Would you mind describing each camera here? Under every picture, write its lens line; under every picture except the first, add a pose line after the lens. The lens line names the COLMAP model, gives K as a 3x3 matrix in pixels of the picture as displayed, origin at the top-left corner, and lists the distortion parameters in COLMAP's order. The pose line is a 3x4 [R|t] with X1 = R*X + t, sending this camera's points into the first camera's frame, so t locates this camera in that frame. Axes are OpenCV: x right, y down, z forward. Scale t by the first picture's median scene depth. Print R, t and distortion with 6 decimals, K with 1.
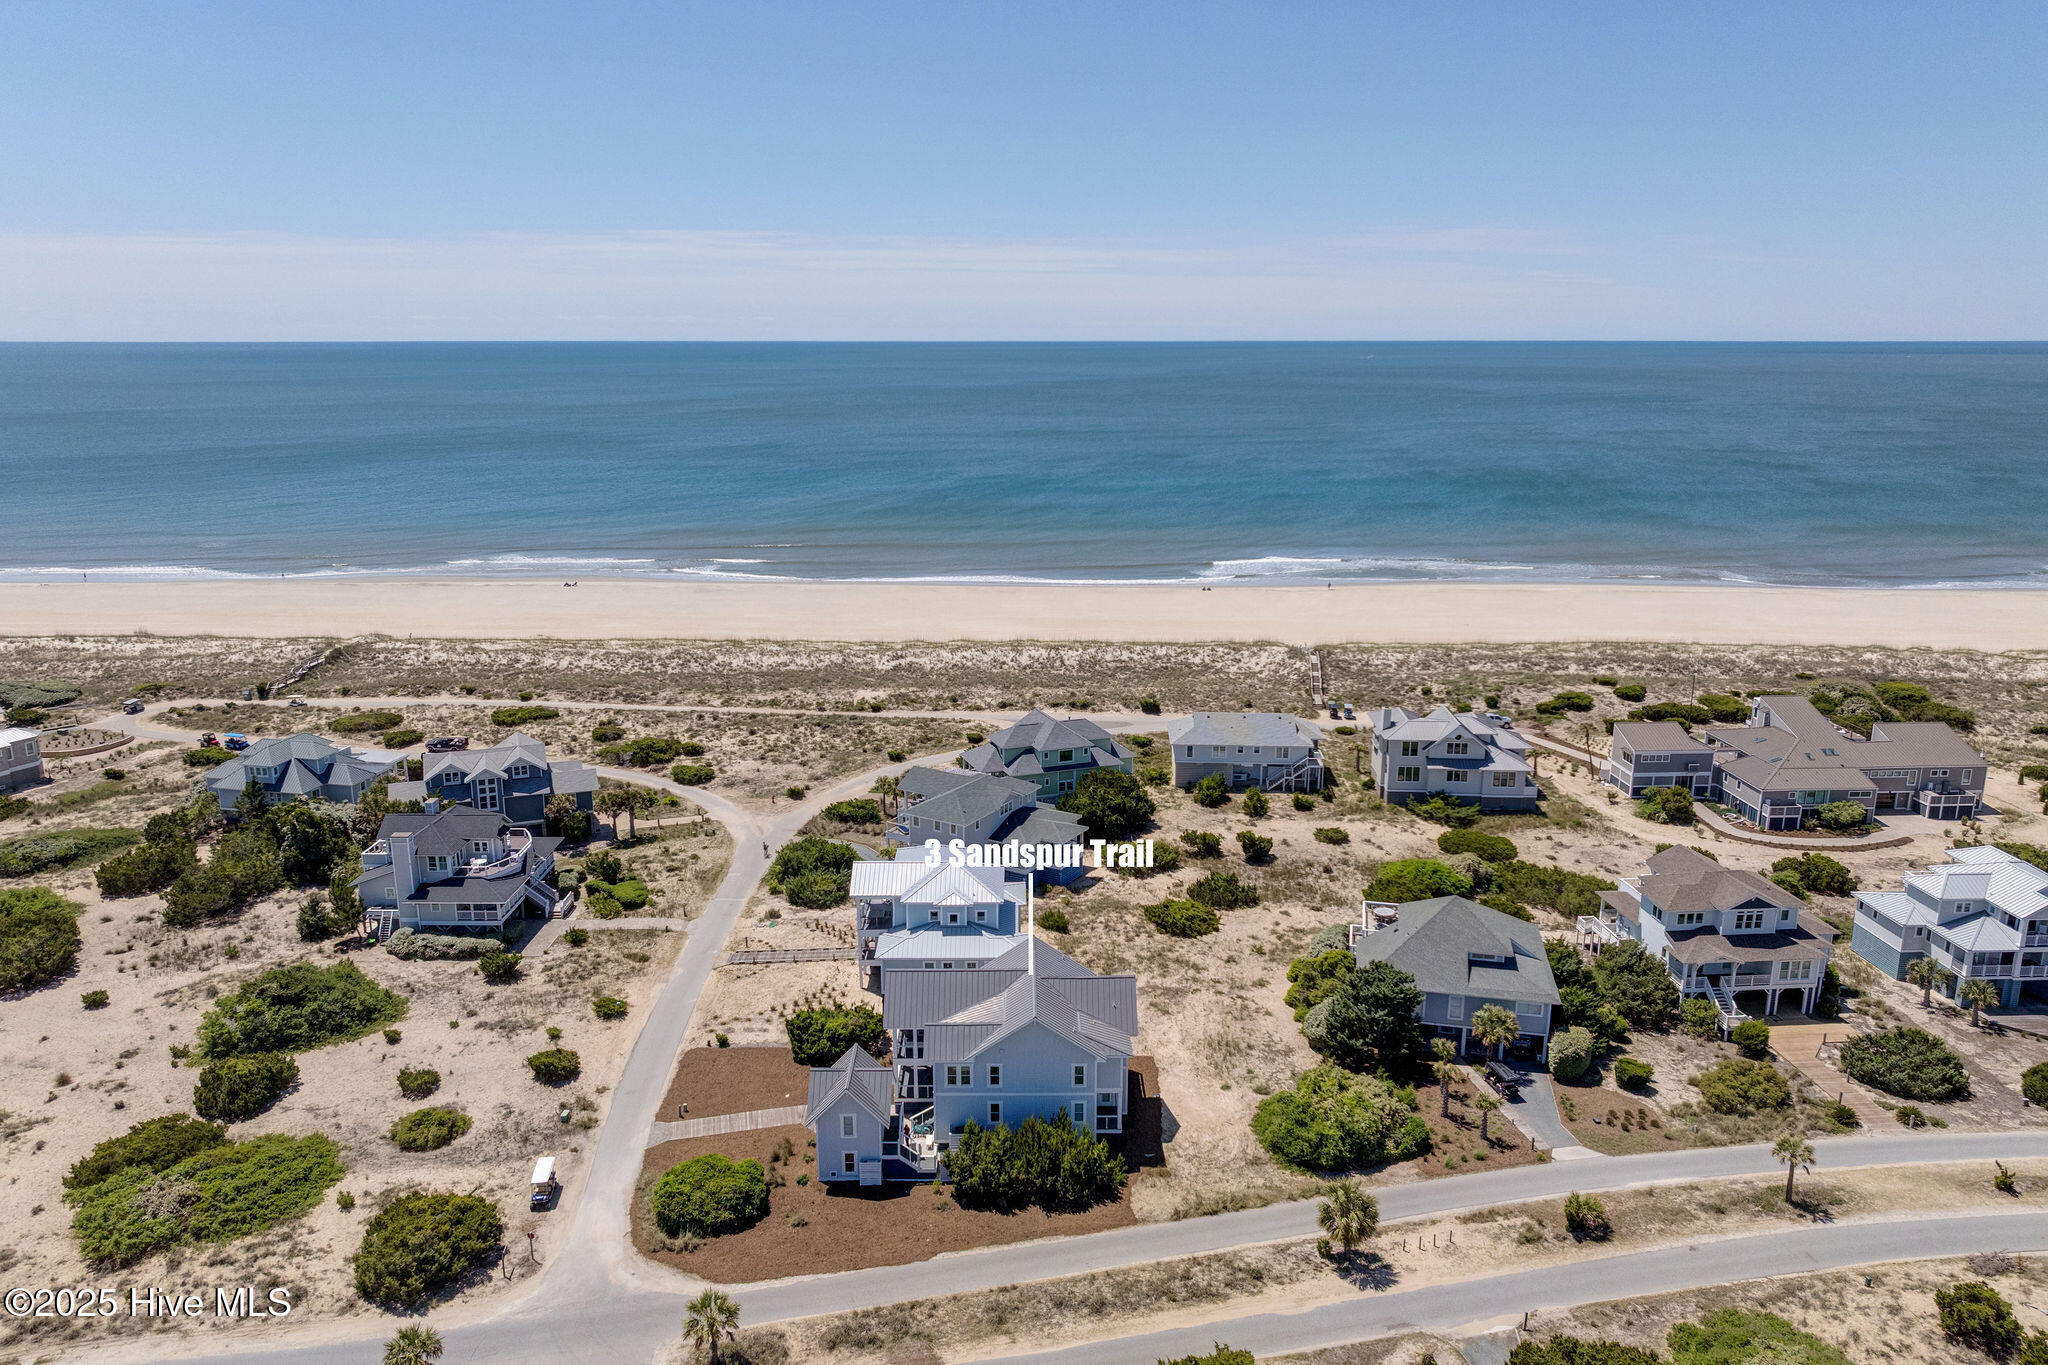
lens RADIAL K [[1425.5, 0, 1024.3], [0, 1425.5, 676.2], [0, 0, 1]] dist [0.007817, -0.016579]
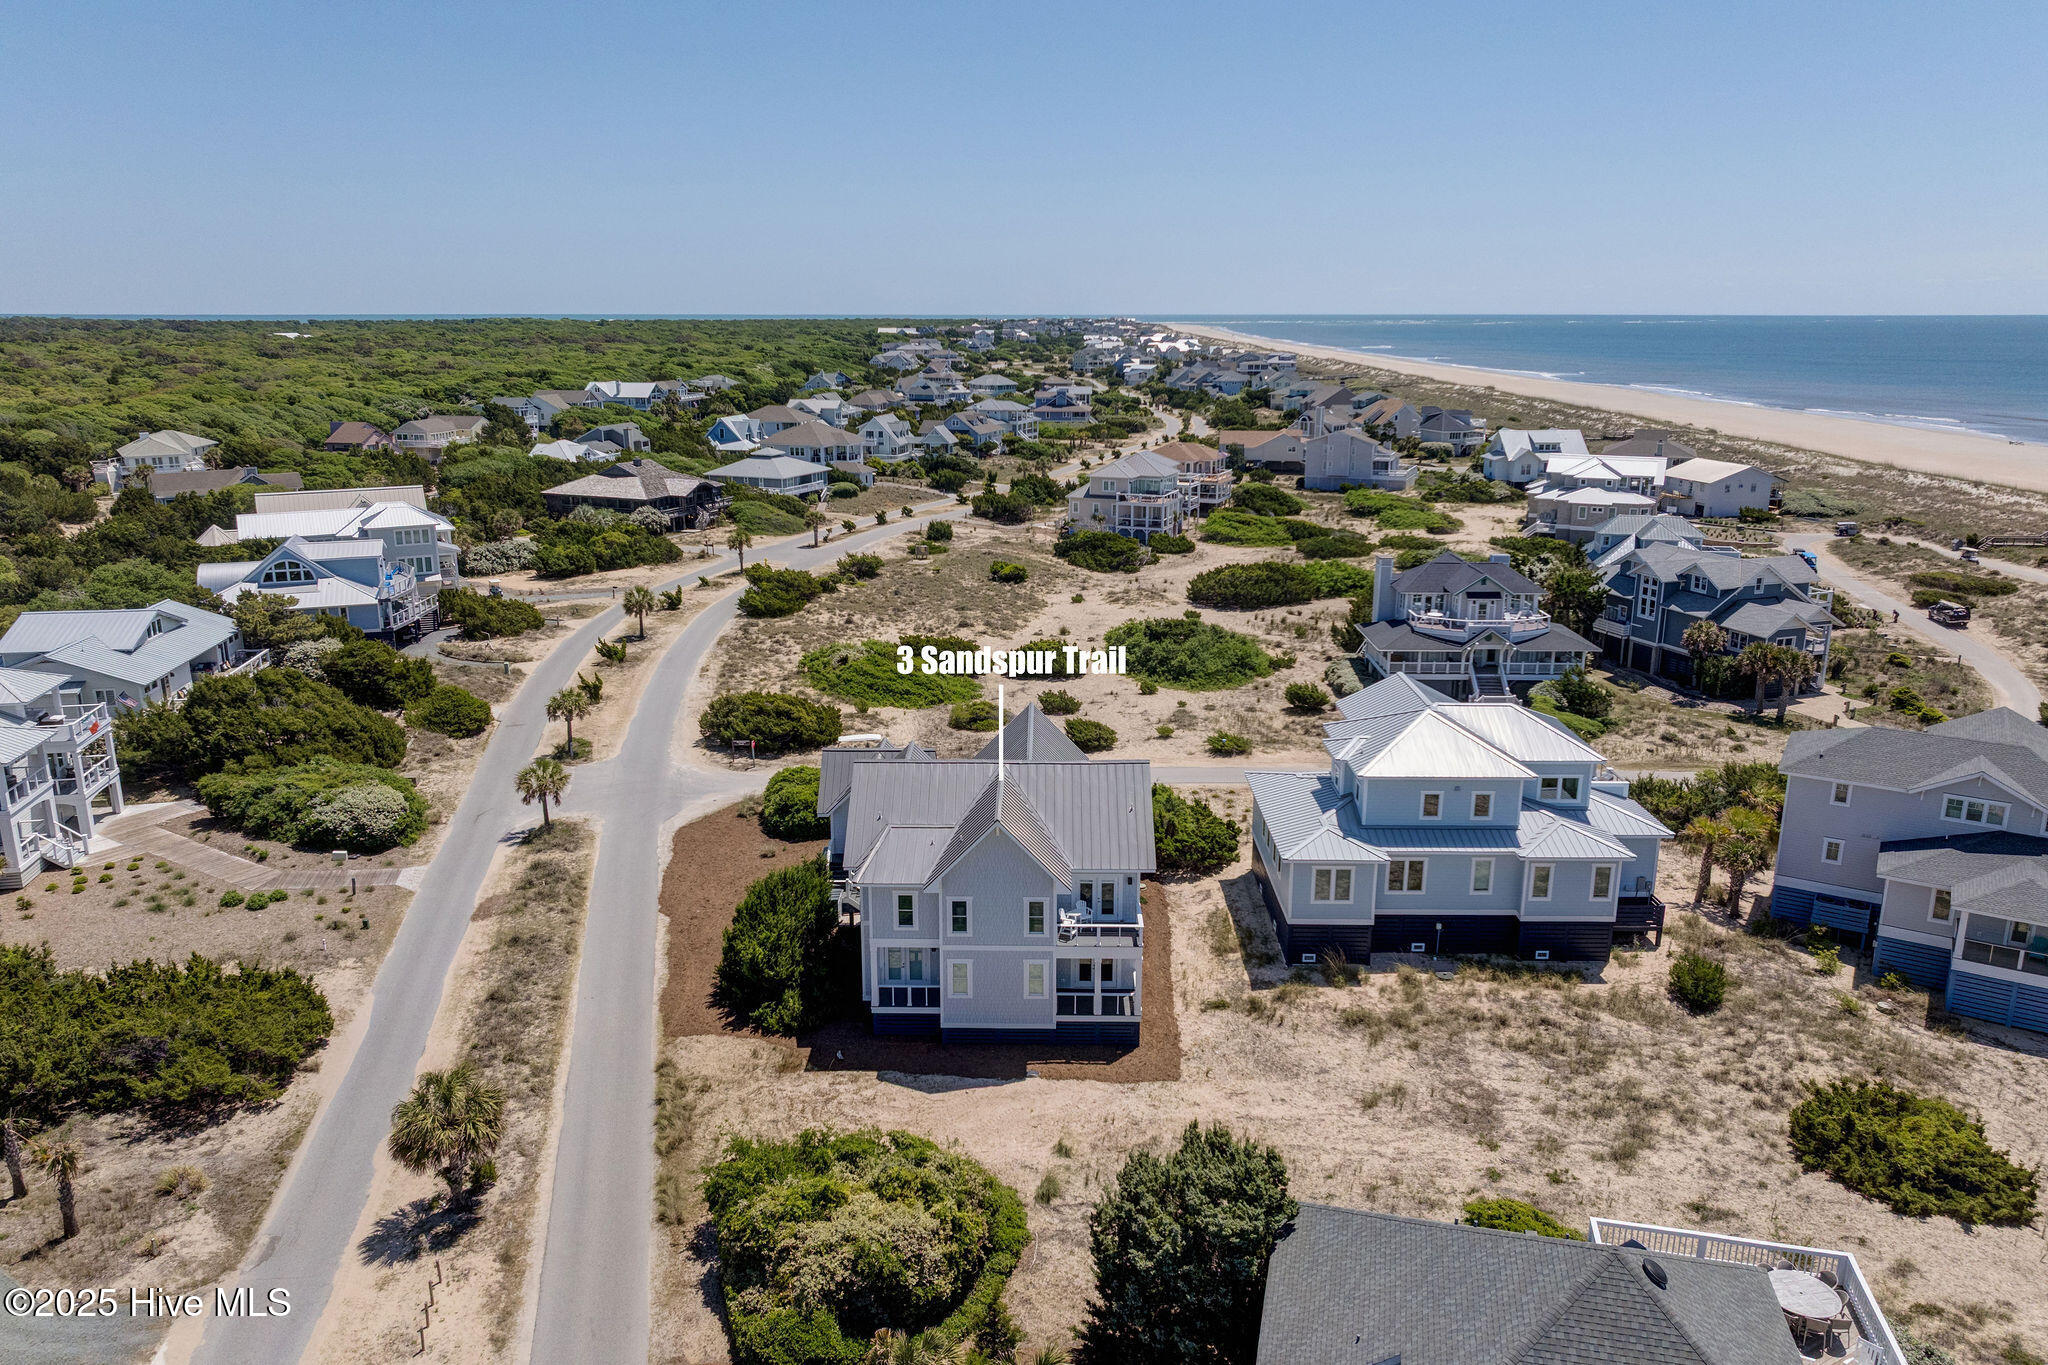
lens RADIAL K [[1427.5, 0, 1024.0], [0, 1427.5, 682.5], [0, 0, 1]] dist [0.004187, -0.010655]
pose [[-0.019857, 0.251896, -0.967551, 0.591956], [-0.231969, 0.940173, 0.249529, 0.015495], [0.972520, 0.229397, 0.039763, 0.948306]]
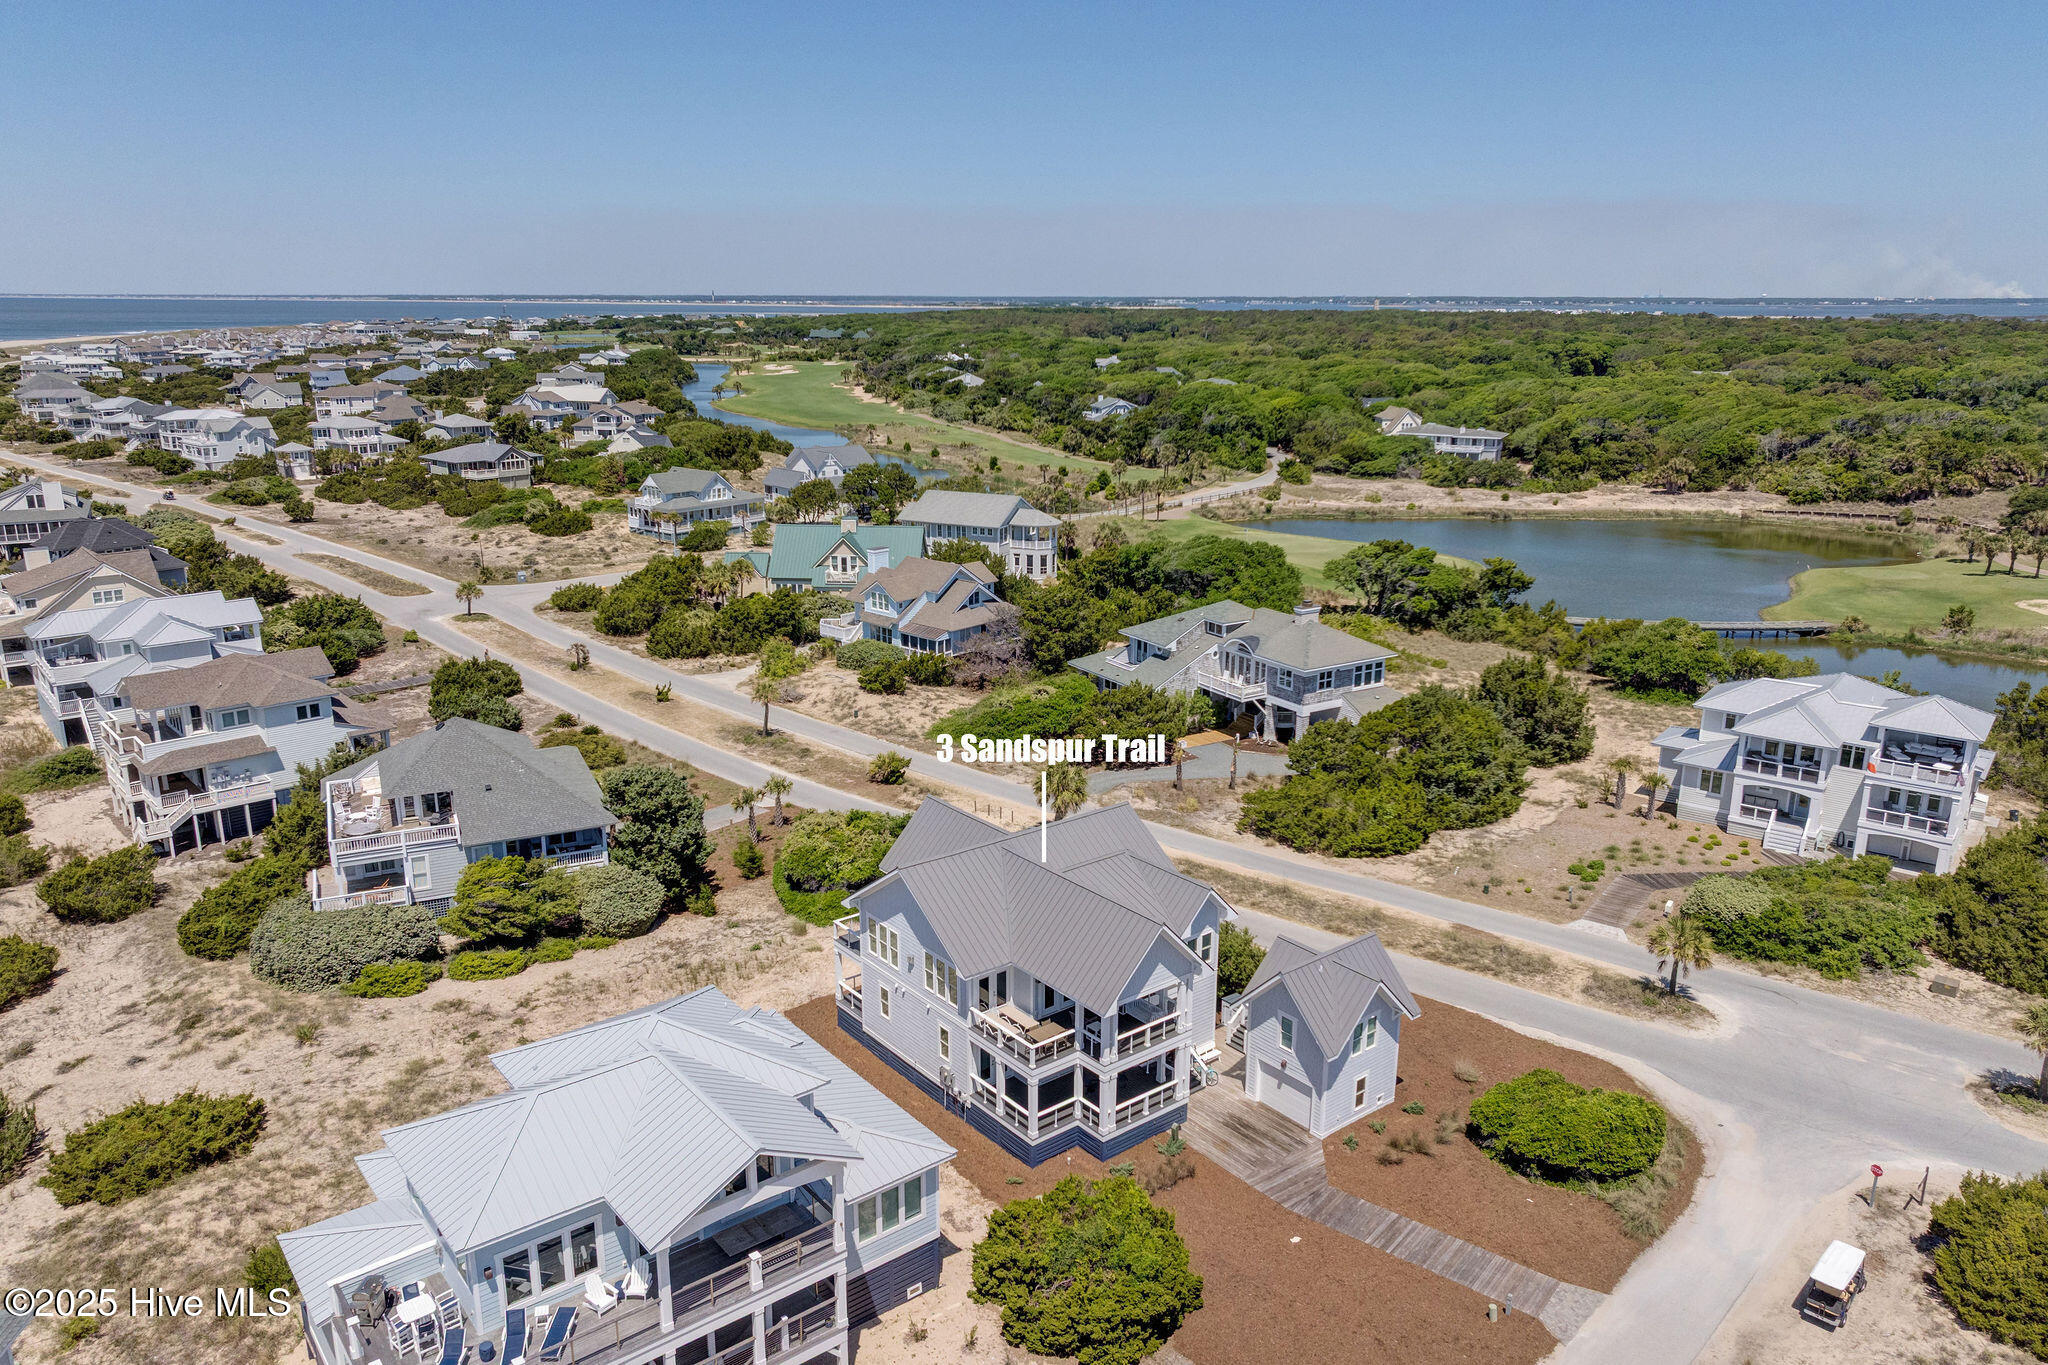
lens RADIAL K [[1424.6, 0, 1026.3], [0, 1424.6, 674.4], [0, 0, 1]] dist [-0.001735, -0.006012]
pose [[-0.620993, -0.202132, 0.757305, -0.449971], [0.179026, 0.904060, 0.388104, -0.099477], [-0.763097, 0.376587, -0.525228, 1.268174]]
